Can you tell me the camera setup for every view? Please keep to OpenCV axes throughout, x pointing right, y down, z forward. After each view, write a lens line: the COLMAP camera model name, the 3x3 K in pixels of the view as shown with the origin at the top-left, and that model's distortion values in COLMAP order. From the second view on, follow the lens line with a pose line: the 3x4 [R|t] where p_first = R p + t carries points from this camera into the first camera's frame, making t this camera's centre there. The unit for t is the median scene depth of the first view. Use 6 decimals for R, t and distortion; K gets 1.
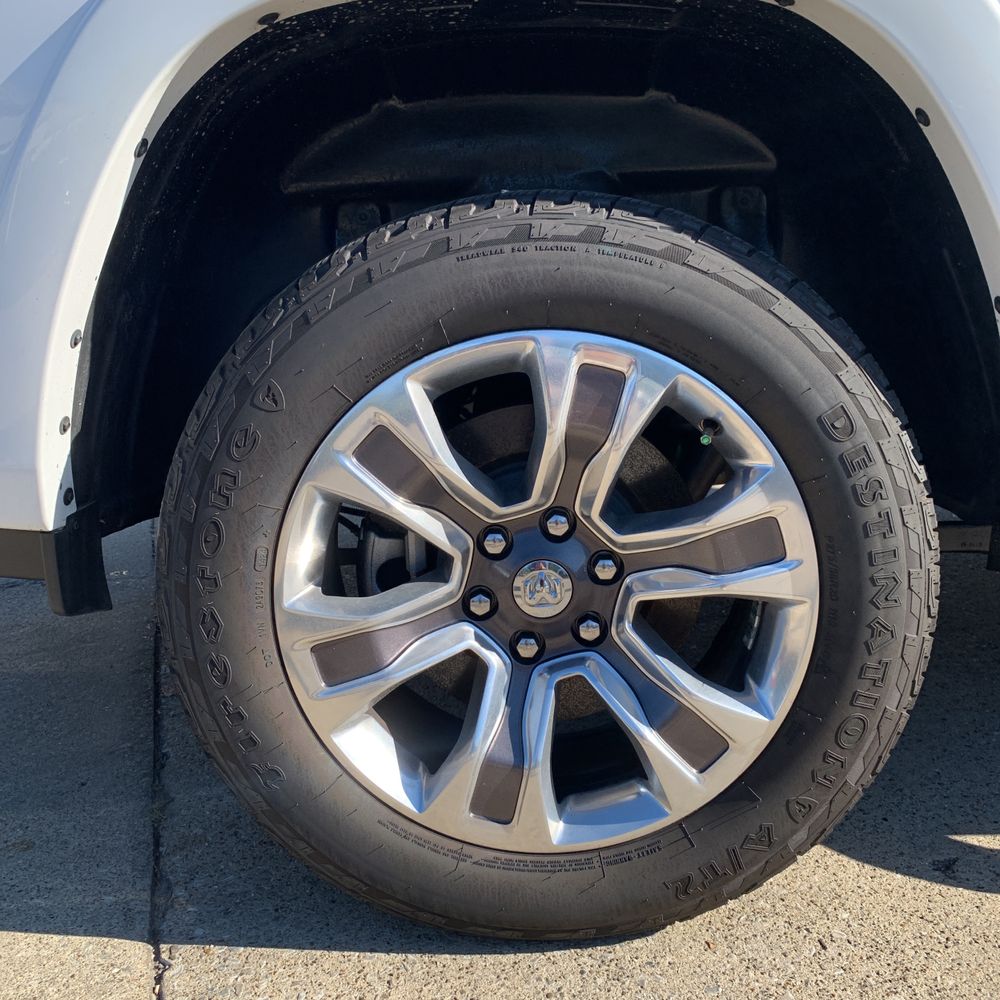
lens RADIAL K [[1030.5, 0, 495.6], [0, 1030.5, 493.8], [0, 0, 1]] dist [0.010191, 0.000000]
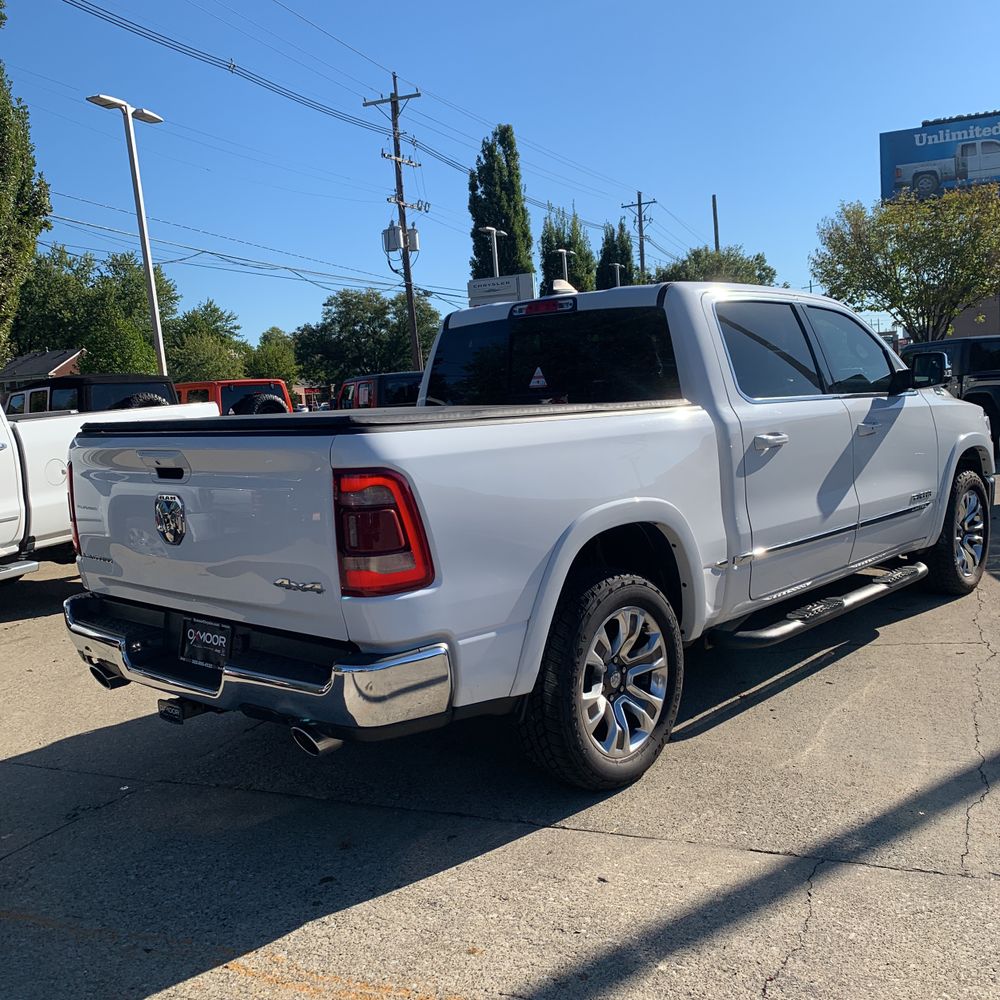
lens RADIAL K [[1030.5, 0, 521.7], [0, 1030.5, 504.3], [0, 0, 1]] dist [0.010191, 0.000000]
pose [[0.640369, -0.077538, 0.764144, -2.882676], [0.173557, 0.983767, -0.045621, -0.400035], [-0.748202, 0.161836, 0.643431, -1.149143]]
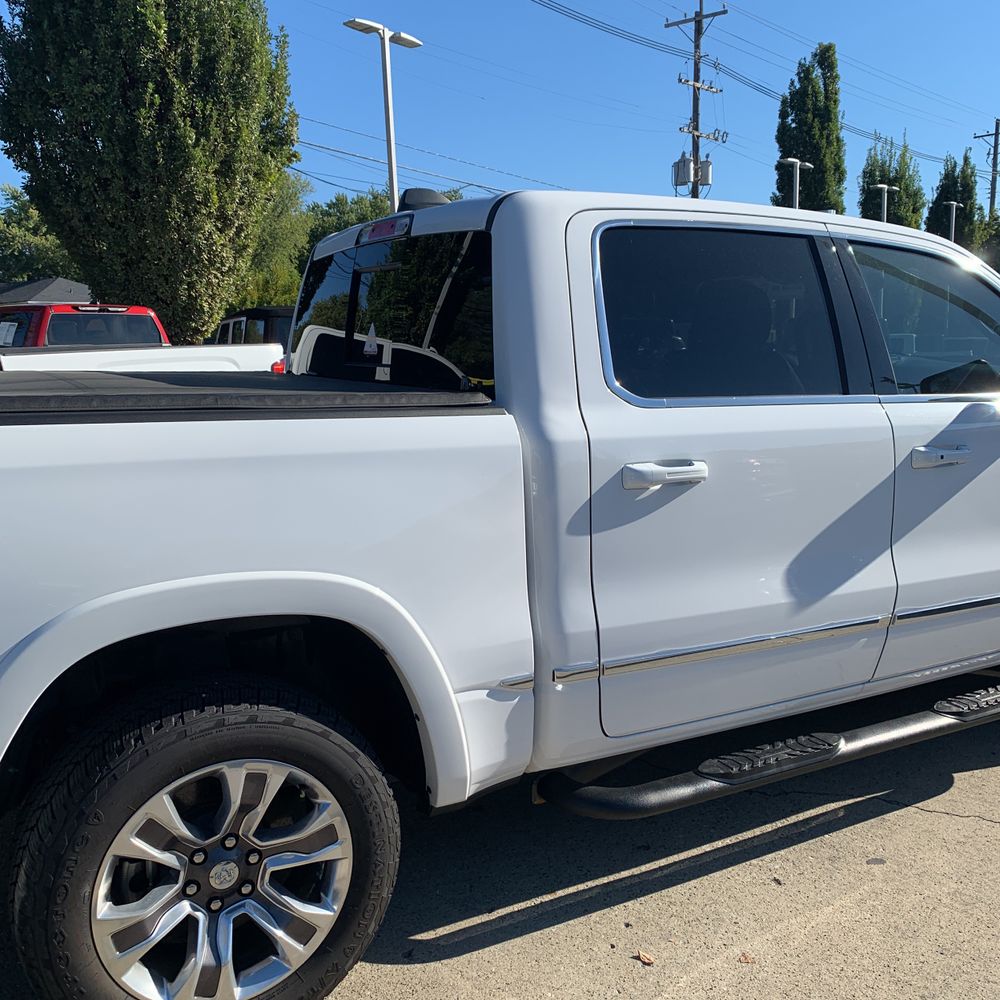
lens RADIAL K [[1030.5, 0, 498.6], [0, 1030.5, 508.0], [0, 0, 1]] dist [0.010191, 0.000000]
pose [[0.852488, -0.044000, 0.520891, -0.539218], [0.067153, 0.997413, -0.025649, -0.558686], [-0.518415, 0.056845, 0.853238, -1.095884]]
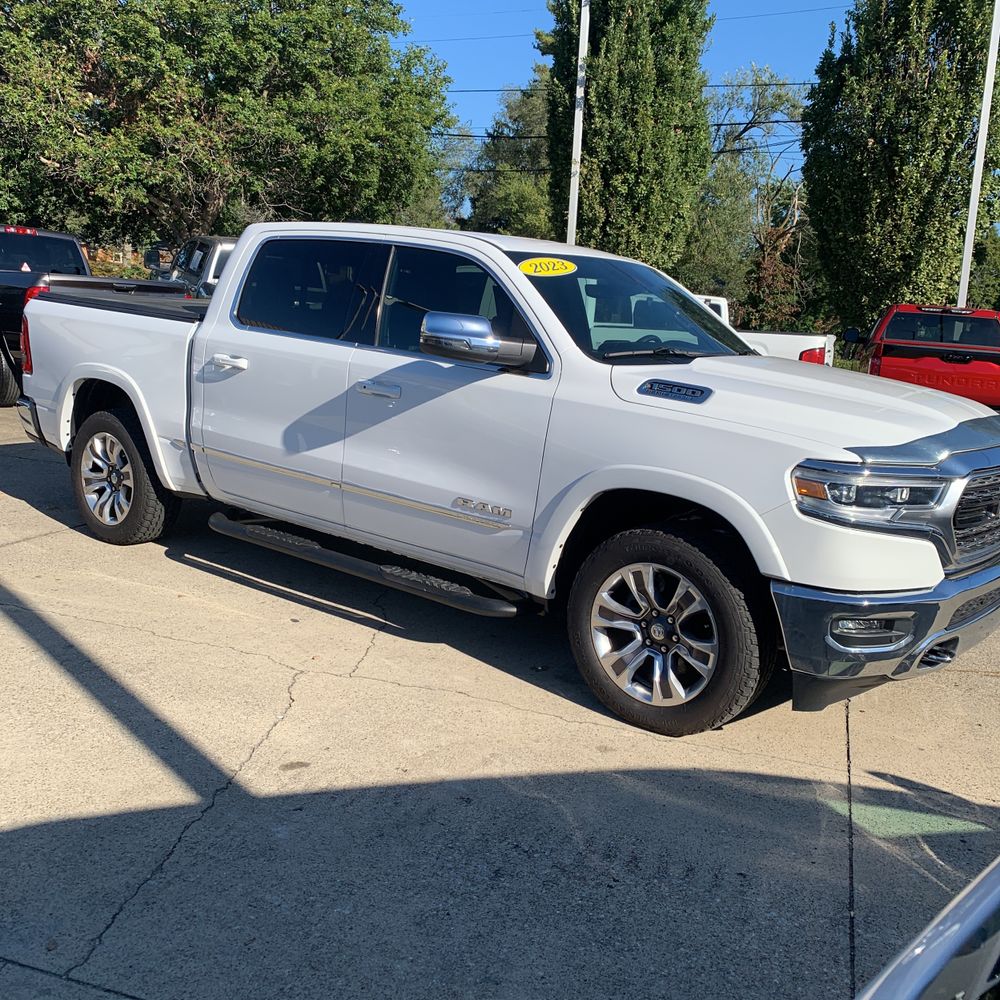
lens RADIAL K [[1030.5, 0, 512.8], [0, 1030.5, 504.7], [0, 0, 1]] dist [0.010191, 0.000000]
pose [[0.806639, 0.215061, -0.550530, 5.120792], [-0.219671, 0.973815, 0.058551, -0.597724], [0.548706, 0.073706, 0.832760, -2.582263]]
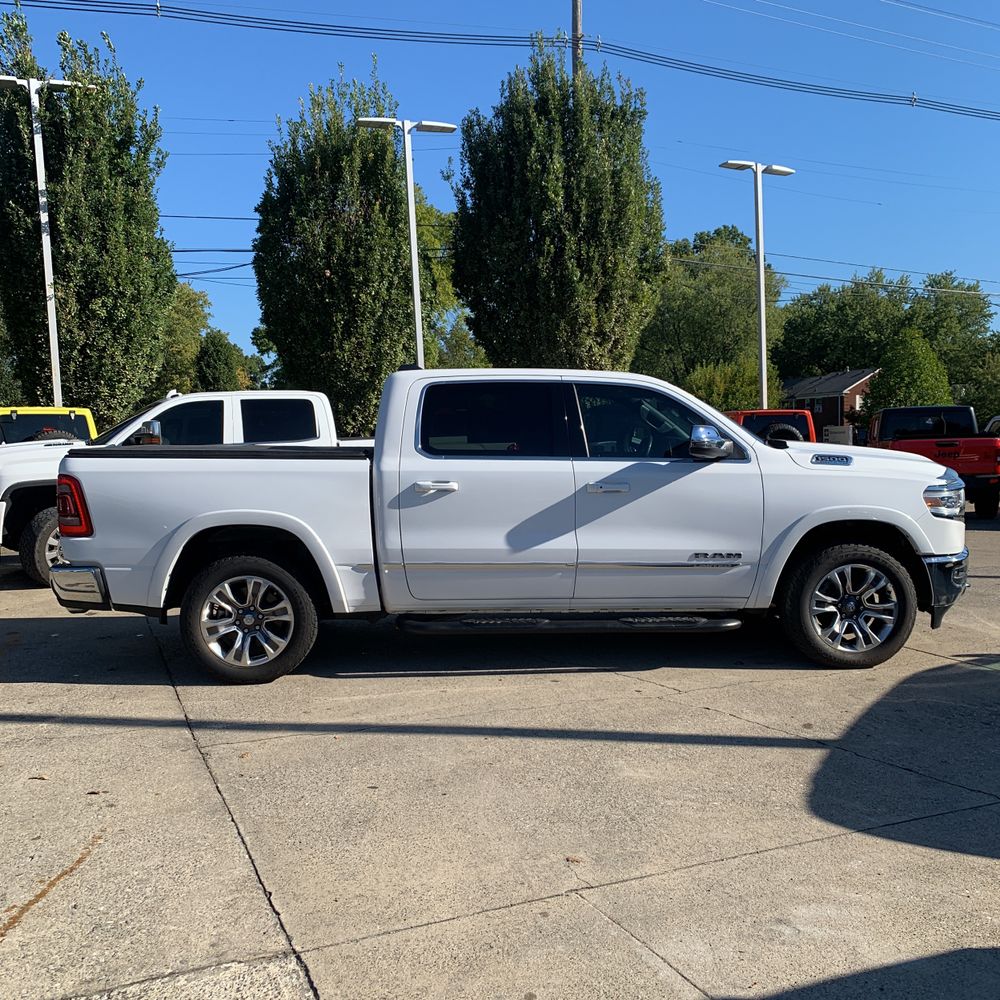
lens RADIAL K [[1030.5, 0, 506.9], [0, 1030.5, 504.8], [0, 0, 1]] dist [0.010191, 0.000000]
pose [[0.995875, 0.027737, 0.086390, 0.998274], [-0.016792, 0.992023, -0.124935, 0.157485], [-0.089166, 0.122969, 0.988397, -5.063524]]
